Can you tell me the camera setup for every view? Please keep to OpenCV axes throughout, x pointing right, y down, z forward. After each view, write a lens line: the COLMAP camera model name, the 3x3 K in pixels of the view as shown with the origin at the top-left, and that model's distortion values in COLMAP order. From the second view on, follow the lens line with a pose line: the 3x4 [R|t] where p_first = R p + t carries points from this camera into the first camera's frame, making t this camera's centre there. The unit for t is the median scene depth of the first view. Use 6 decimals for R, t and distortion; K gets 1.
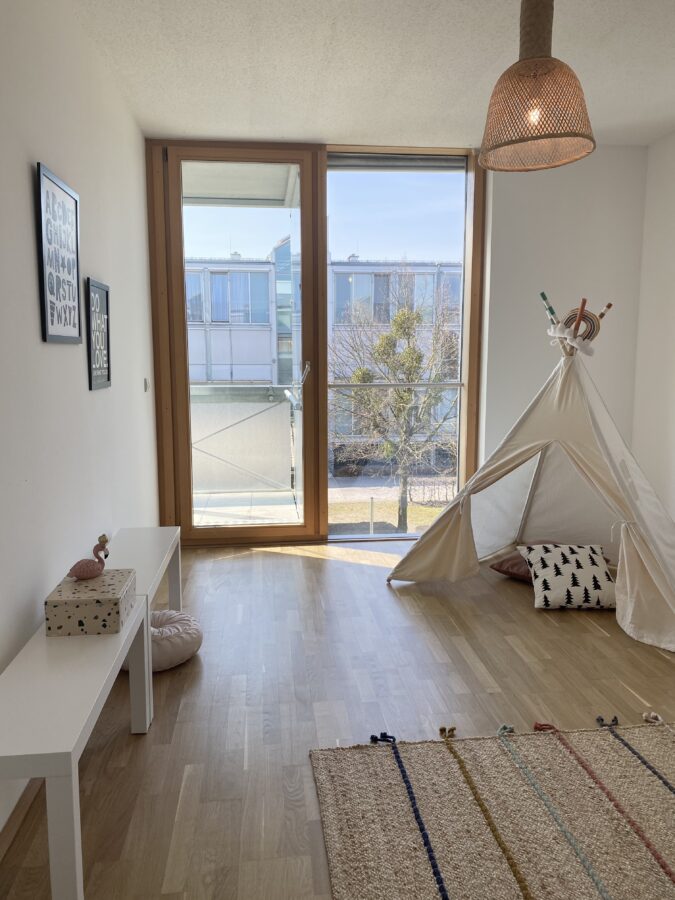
lens RADIAL K [[673.3, 0, 339.6], [0, 673.3, 444.5], [0, 0, 1]] dist [0.093323, -0.147688]
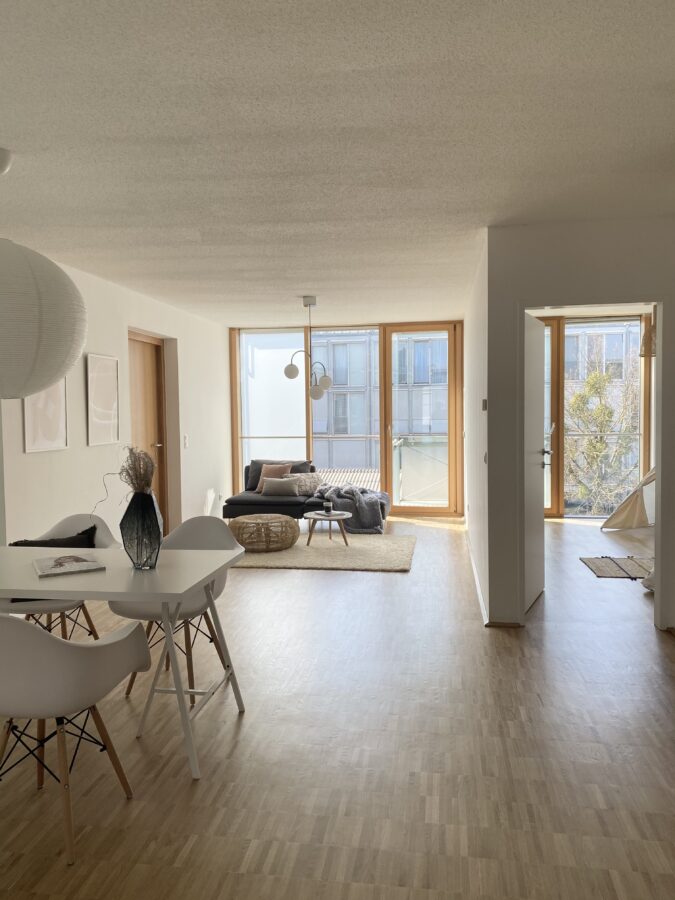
lens RADIAL K [[673.3, 0, 339.6], [0, 673.3, 444.5], [0, 0, 1]] dist [0.093323, -0.147688]
pose [[0.966872, -0.002898, -0.255244, -0.034935], [-0.017194, 0.996925, -0.076450, 0.024369], [0.254680, 0.078307, 0.963850, -0.254463]]
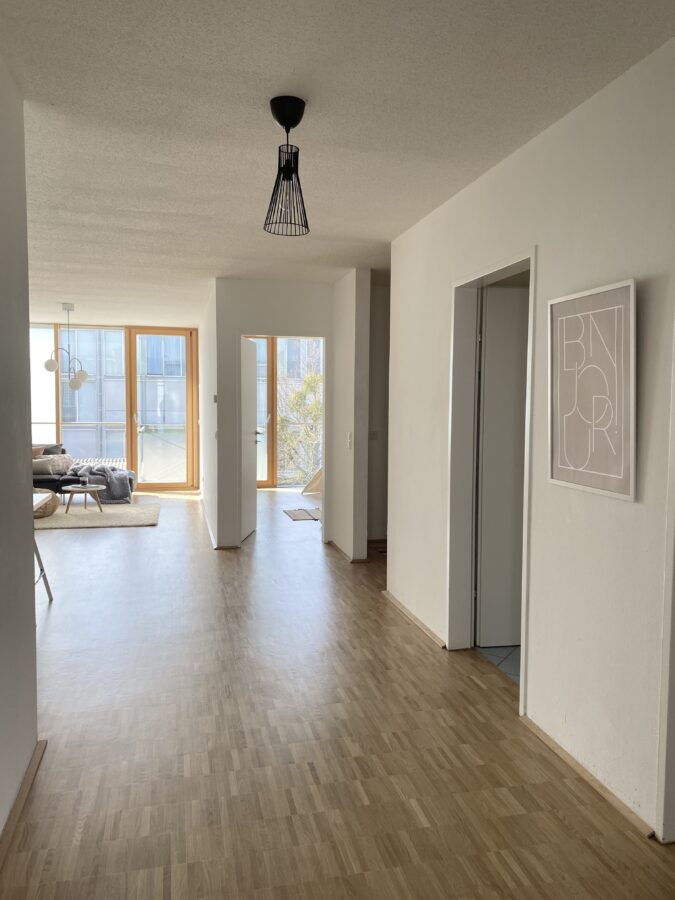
lens RADIAL K [[673.3, 0, 339.6], [0, 673.3, 444.5], [0, 0, 1]] dist [0.093323, -0.147688]
pose [[0.991315, -0.002422, 0.131486, -0.028547], [0.011309, 0.997697, -0.066886, 0.038788], [-0.131021, 0.067792, 0.989059, -0.363536]]
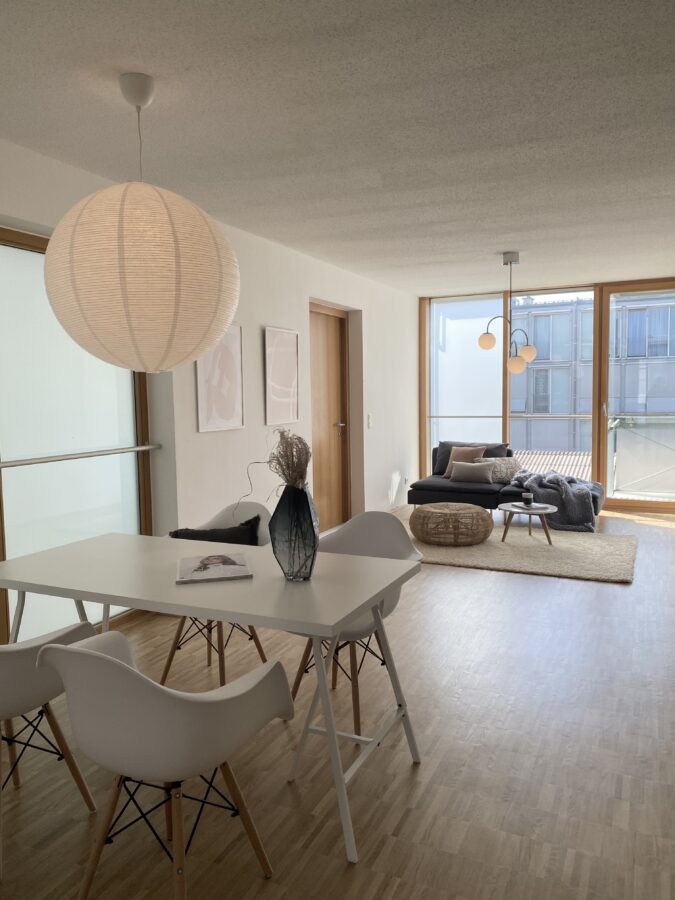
lens RADIAL K [[673.3, 0, 339.6], [0, 673.3, 444.5], [0, 0, 1]] dist [0.093323, -0.147688]
pose [[0.856265, 0.022837, -0.516032, -0.047515], [-0.047827, 0.998236, -0.035184, 0.020300], [0.514318, 0.054807, 0.855847, -0.216590]]
